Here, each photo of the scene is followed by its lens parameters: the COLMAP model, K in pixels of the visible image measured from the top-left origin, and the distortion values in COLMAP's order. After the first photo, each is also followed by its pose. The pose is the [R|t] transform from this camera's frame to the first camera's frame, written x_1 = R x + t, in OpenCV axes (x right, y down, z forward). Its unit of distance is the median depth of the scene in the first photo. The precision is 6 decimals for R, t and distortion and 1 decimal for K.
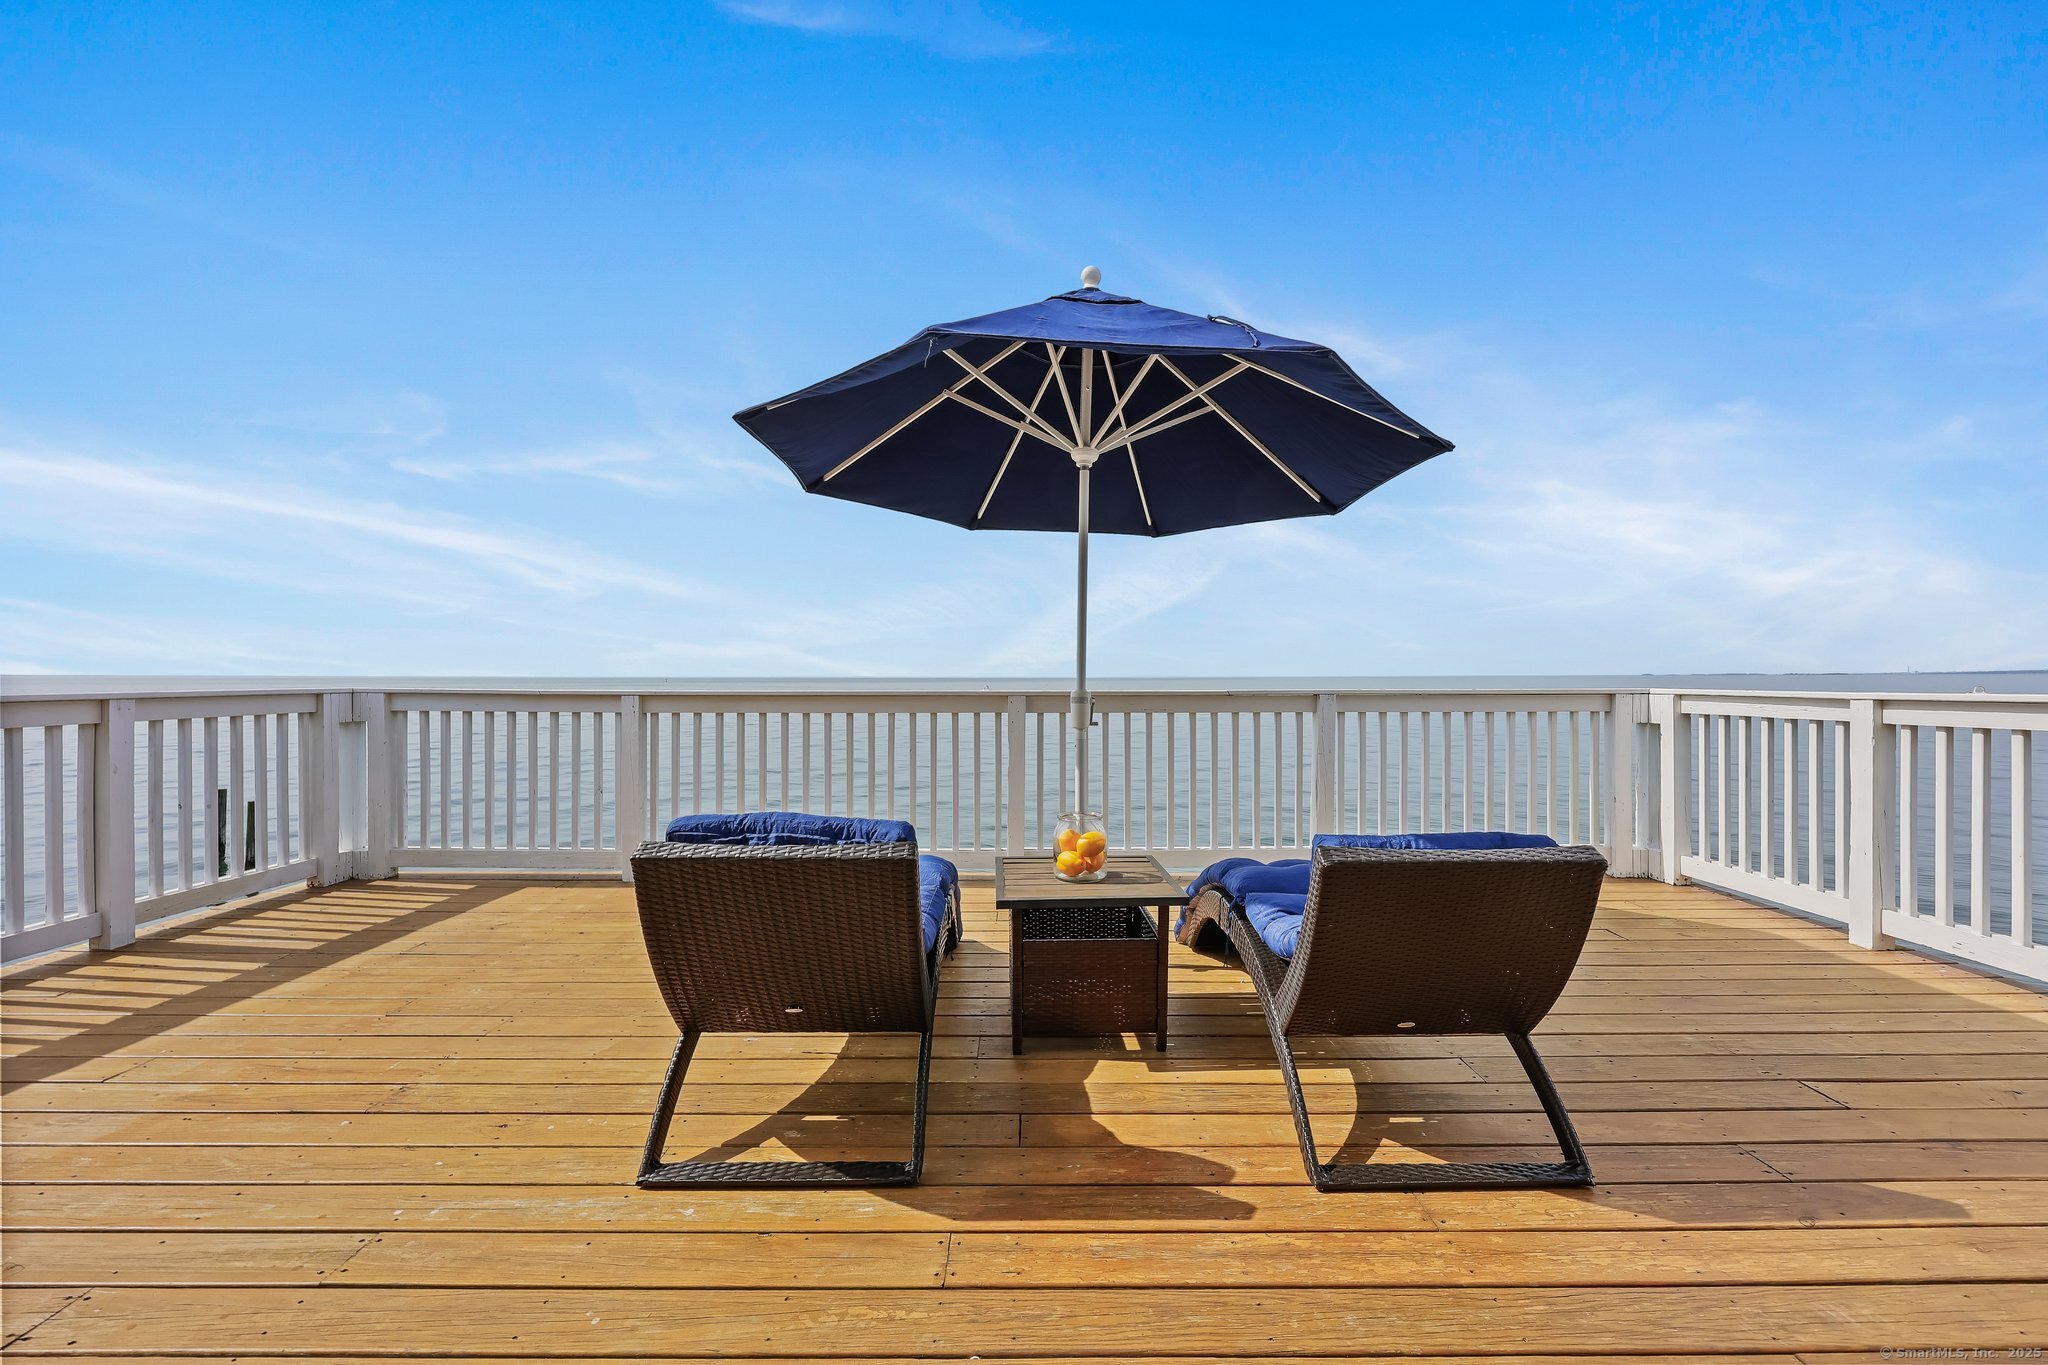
lens RADIAL K [[826.9, 0, 1029.0], [0, 826.9, 671.9], [0, 0, 1]] dist [0.002919, -0.000099]
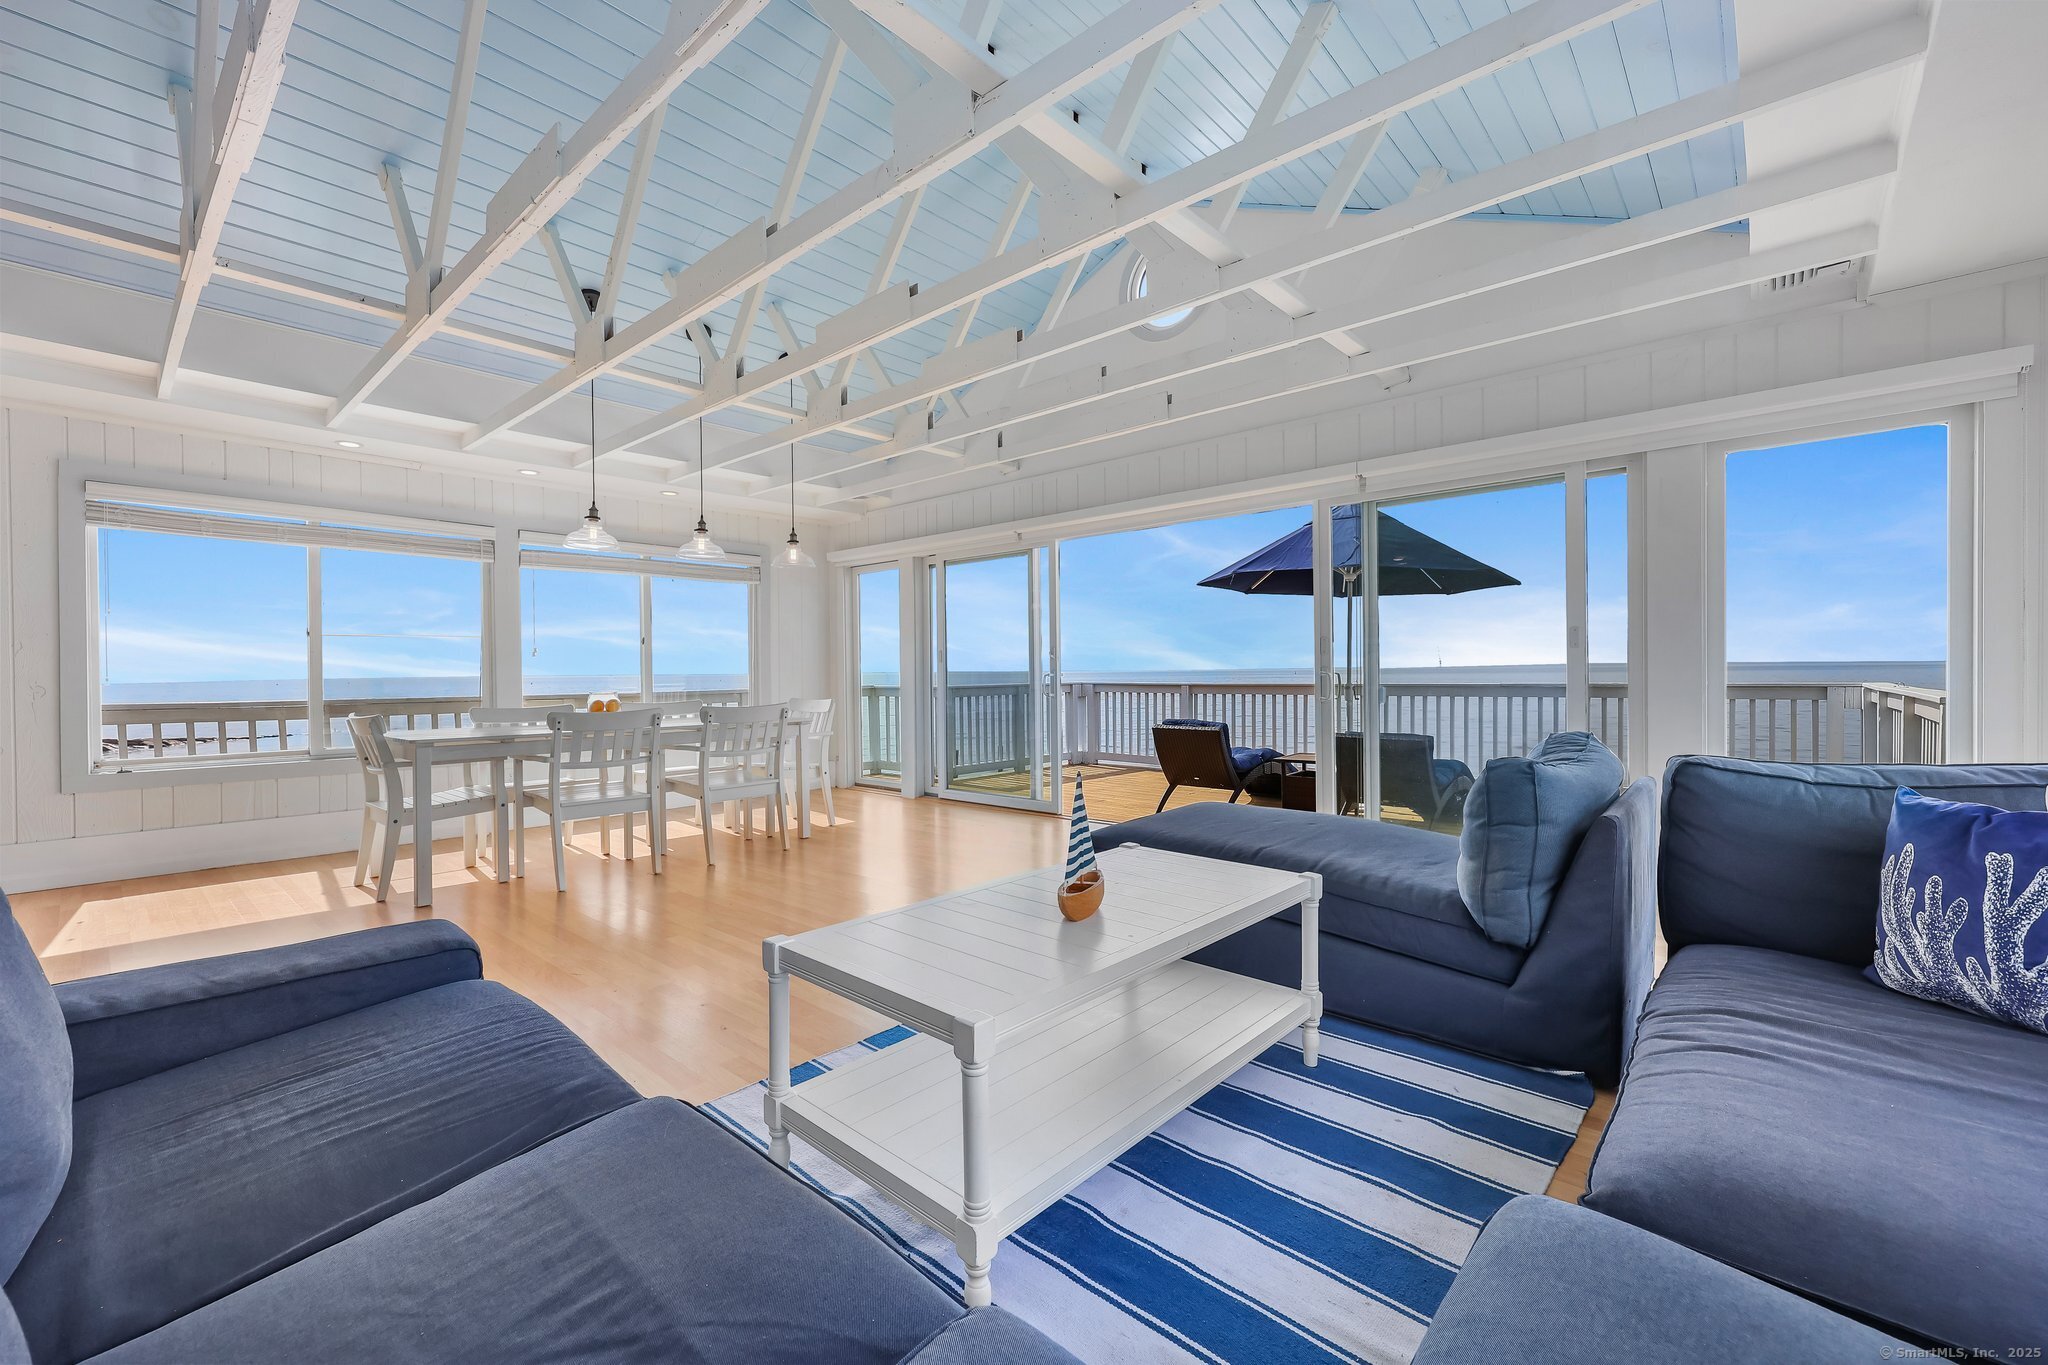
lens RADIAL K [[826.9, 0, 1019.6], [0, 826.9, 682.4], [0, 0, 1]] dist [0.002919, -0.000099]
pose [[0.743107, 0.000867, -0.669172, 0.854617], [0.013114, 0.999788, 0.015857, -0.026277], [0.669044, -0.020559, 0.742938, -1.182545]]
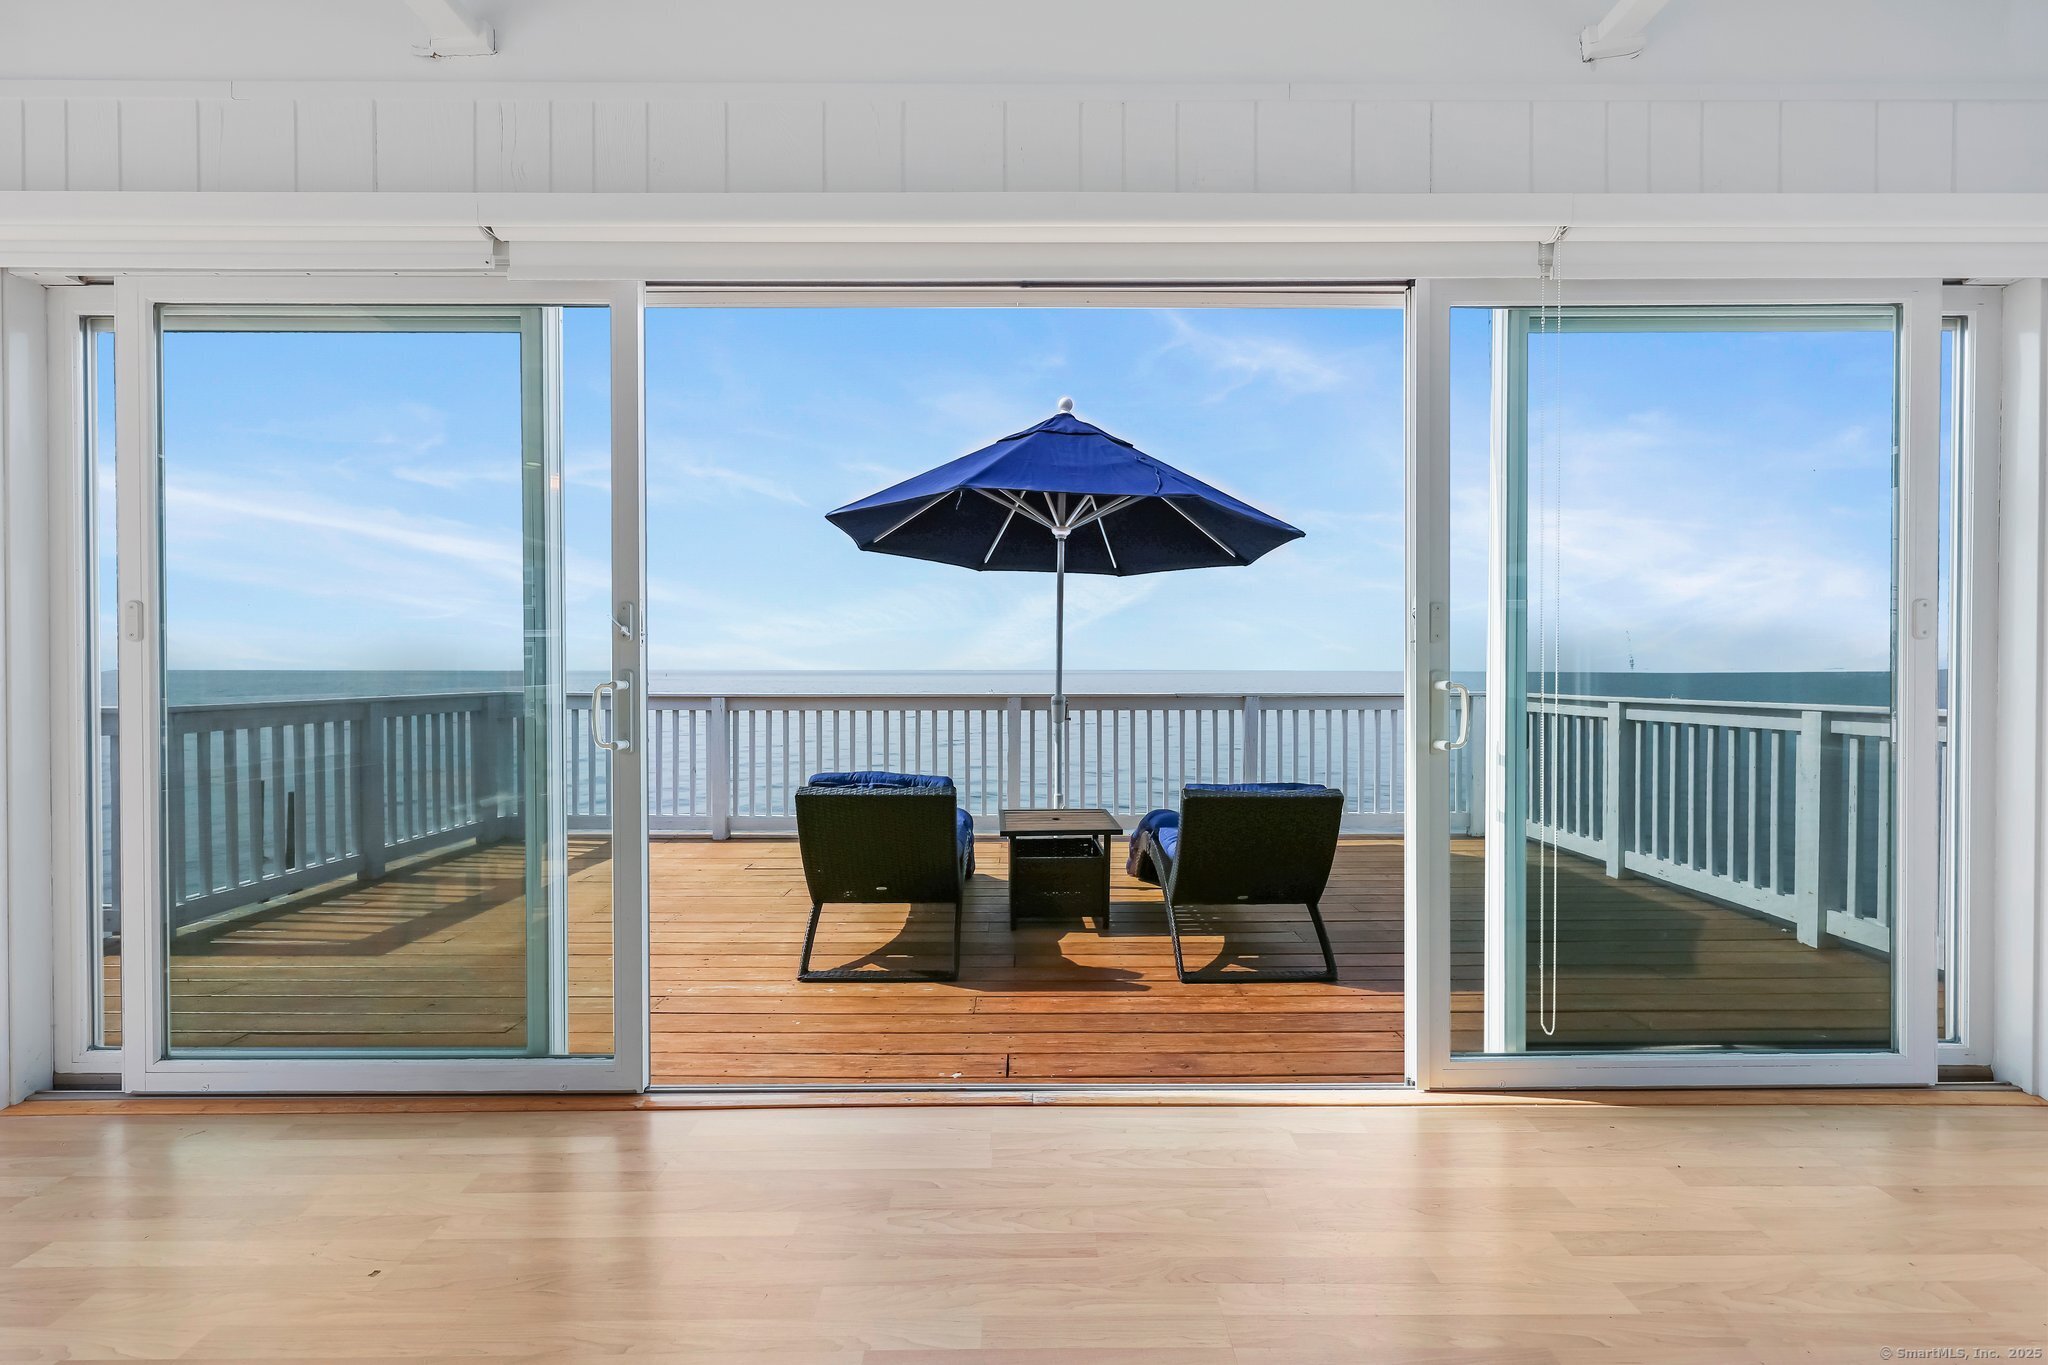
lens RADIAL K [[826.9, 0, 1025.8], [0, 826.9, 680.1], [0, 0, 1]] dist [0.002919, -0.000099]
pose [[0.999996, -0.000180, -0.002922, 0.010210], [0.000227, 0.999873, 0.015953, -0.026619], [0.002918, -0.015953, 0.999868, -0.414382]]
